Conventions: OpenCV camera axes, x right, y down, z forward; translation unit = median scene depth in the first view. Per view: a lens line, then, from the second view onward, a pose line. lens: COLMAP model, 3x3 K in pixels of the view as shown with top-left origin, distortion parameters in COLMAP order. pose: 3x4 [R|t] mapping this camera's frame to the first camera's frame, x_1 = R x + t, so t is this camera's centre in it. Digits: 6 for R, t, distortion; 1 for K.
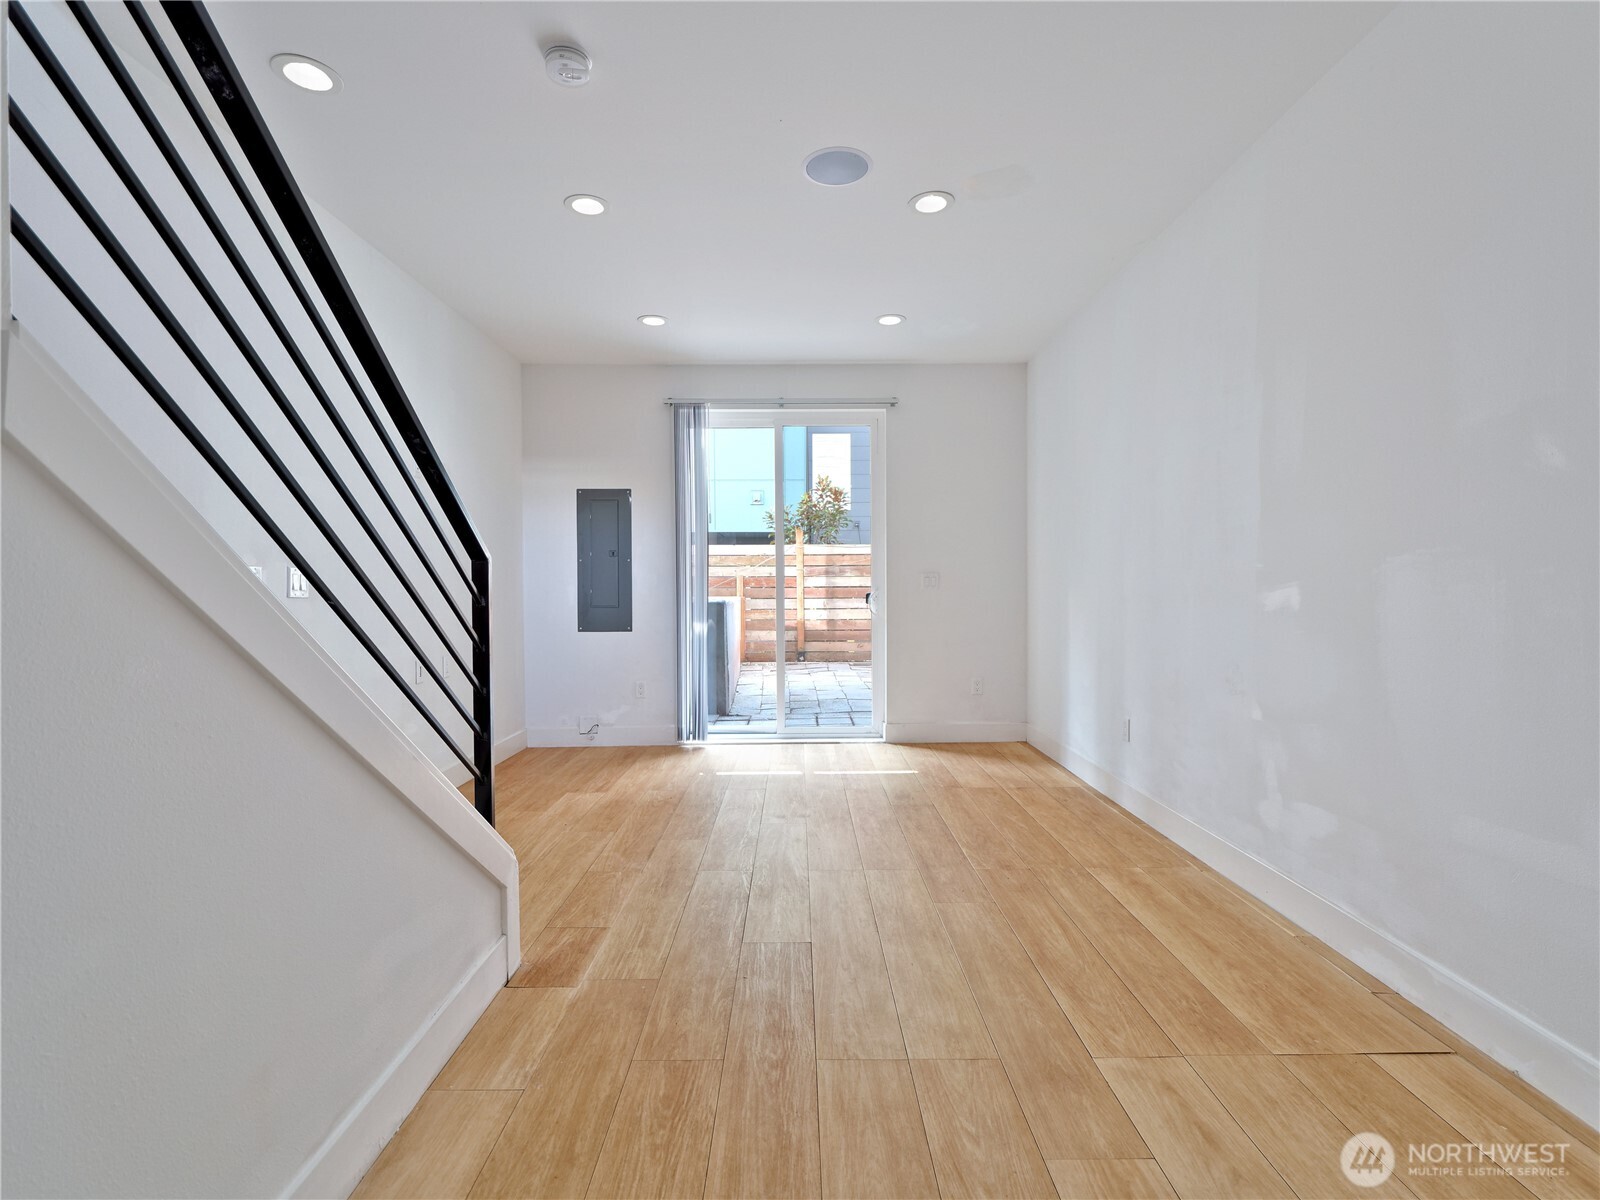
lens RADIAL K [[732.3, 0, 813.7], [0, 732.3, 586.8], [0, 0, 1]] dist [0.009905, -0.006107]
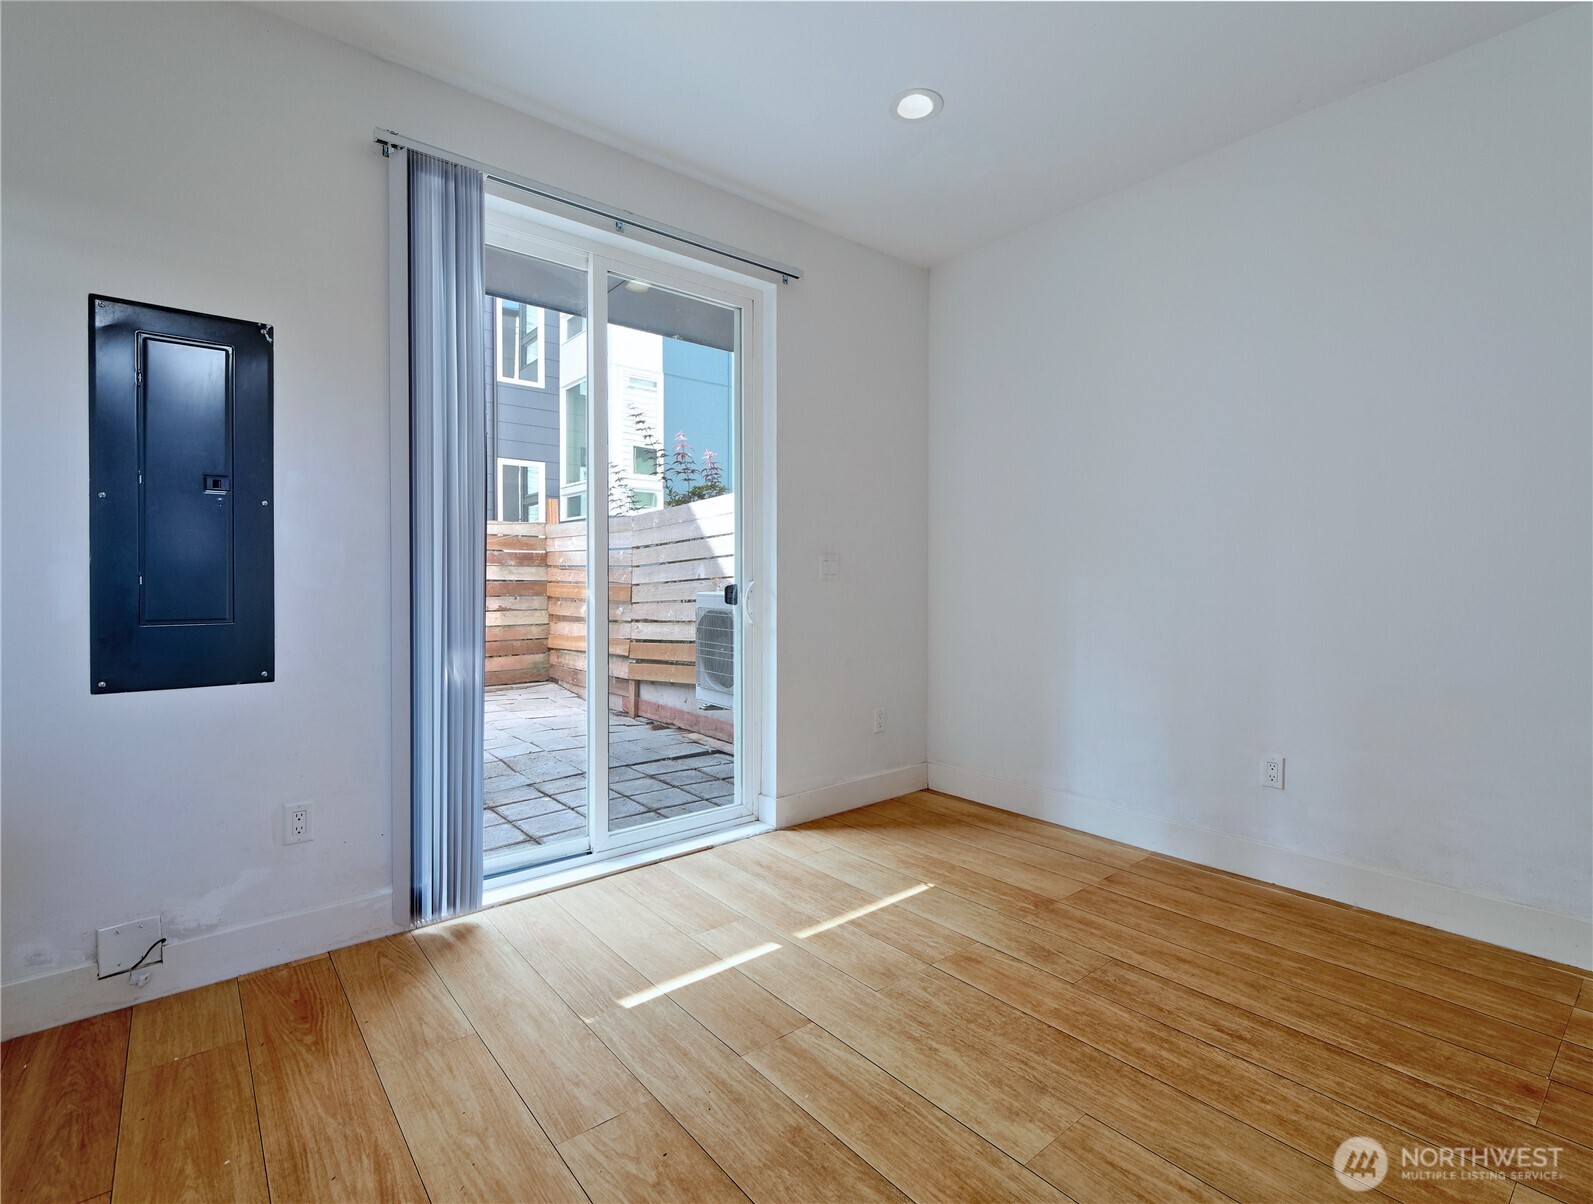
lens RADIAL K [[749.6, 0, 784.3], [0, 749.6, 582.5], [0, 0, 1]] dist [0.003982, -0.000767]
pose [[0.793175, 0.000699, 0.608993, -0.363887], [0.001799, 0.999992, -0.003491, 0.013017], [-0.608991, 0.003864, 0.793168, 0.664116]]
